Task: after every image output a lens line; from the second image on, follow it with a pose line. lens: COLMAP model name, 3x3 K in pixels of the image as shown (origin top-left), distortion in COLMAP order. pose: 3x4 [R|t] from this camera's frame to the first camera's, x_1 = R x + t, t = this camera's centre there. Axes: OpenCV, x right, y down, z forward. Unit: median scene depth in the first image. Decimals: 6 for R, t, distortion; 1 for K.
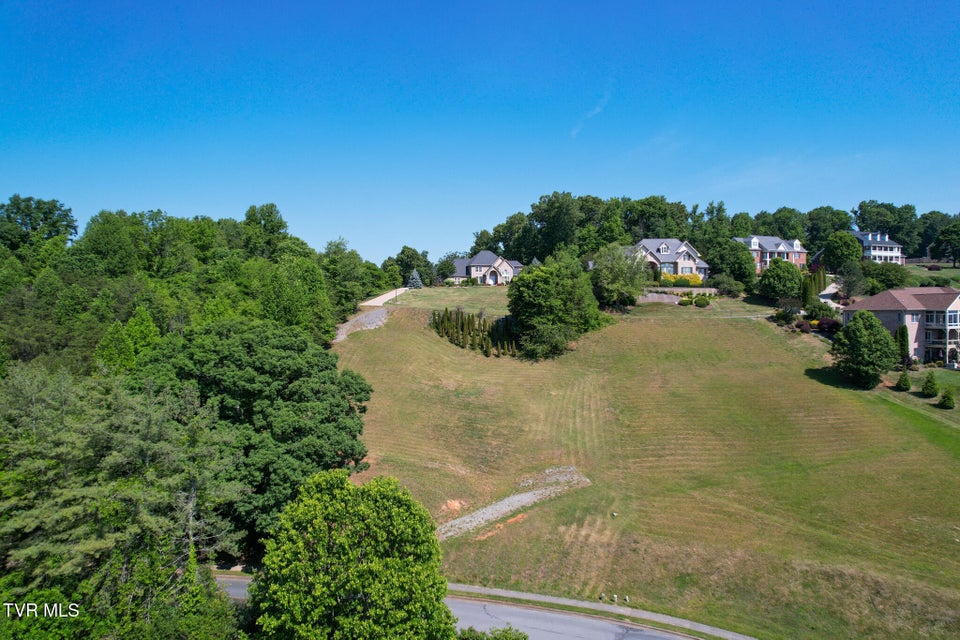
lens RADIAL K [[610.4, 0, 488.0], [0, 610.4, 320.6], [0, 0, 1]] dist [-0.072924, 0.065948]
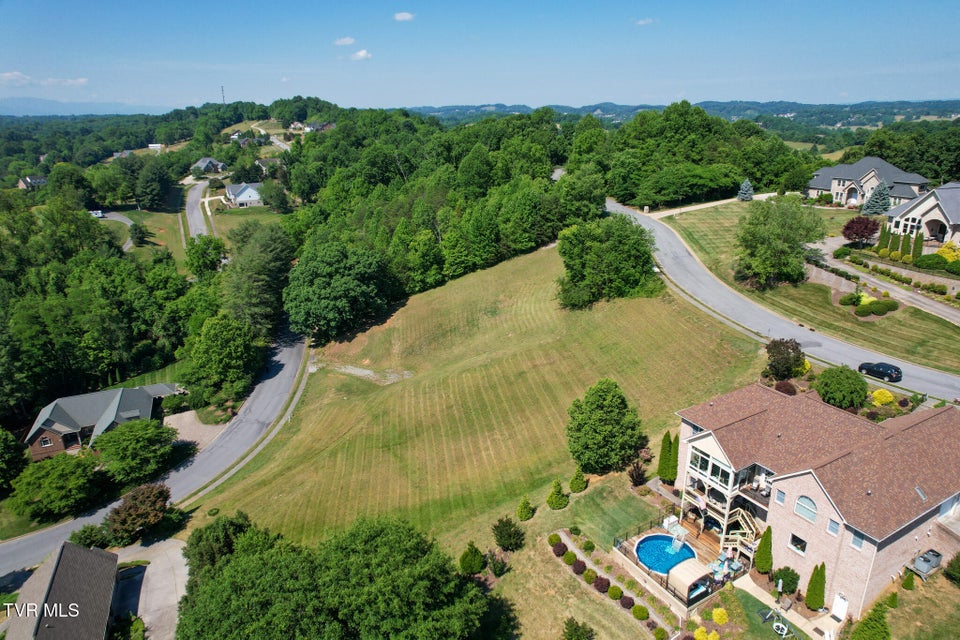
lens RADIAL K [[610.4, 0, 482.4], [0, 610.4, 316.2], [0, 0, 1]] dist [-0.072924, 0.065948]
pose [[0.222128, 0.326765, -0.918632, 1.176744], [-0.008248, 0.942765, 0.333355, -0.318459], [0.974983, -0.066471, 0.212110, 0.655289]]
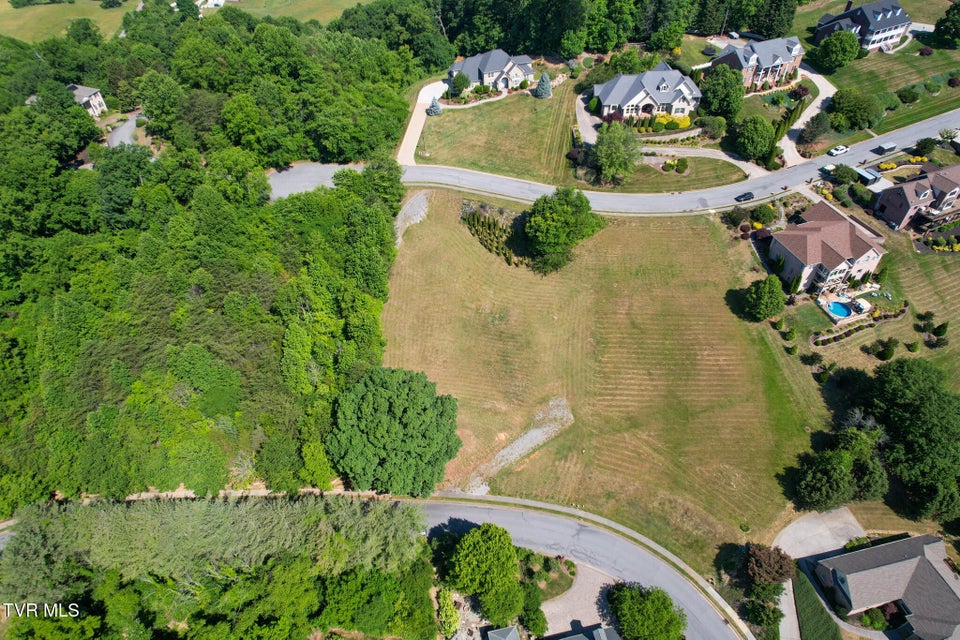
lens RADIAL K [[610.4, 0, 486.4], [0, 610.4, 320.6], [0, 0, 1]] dist [-0.072924, 0.065948]
pose [[0.999623, -0.020461, 0.018323, -0.090496], [0.002466, 0.731270, 0.682084, -0.879322], [-0.027355, -0.681782, 0.731044, -0.111996]]
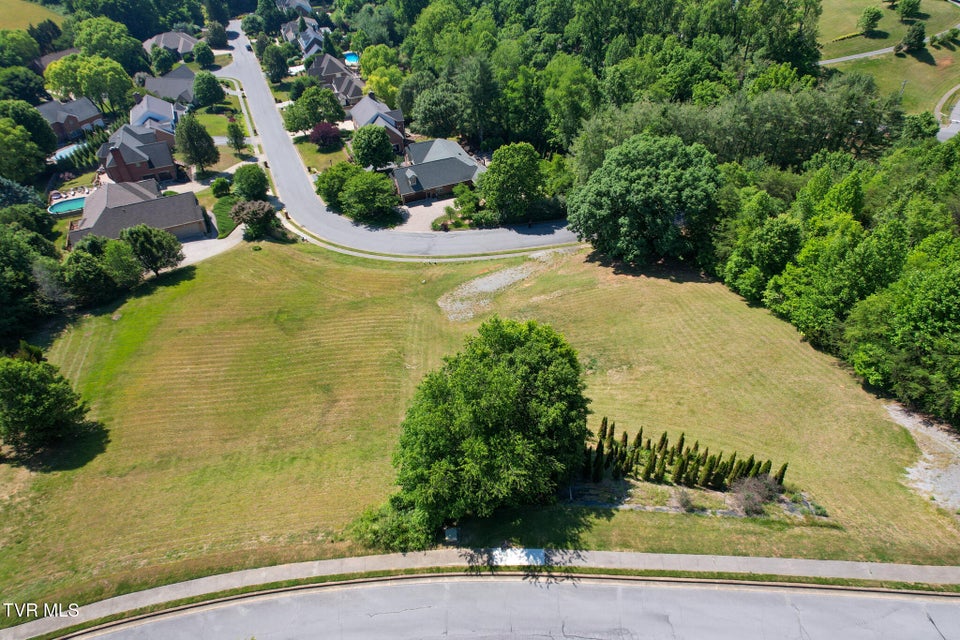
lens RADIAL K [[610.4, 0, 485.7], [0, 610.4, 324.7], [0, 0, 1]] dist [-0.072924, 0.065948]
pose [[-0.977419, 0.158938, -0.139249, 0.186429], [0.021126, 0.729180, 0.683996, -0.447385], [0.210251, 0.665609, -0.716072, 1.446865]]
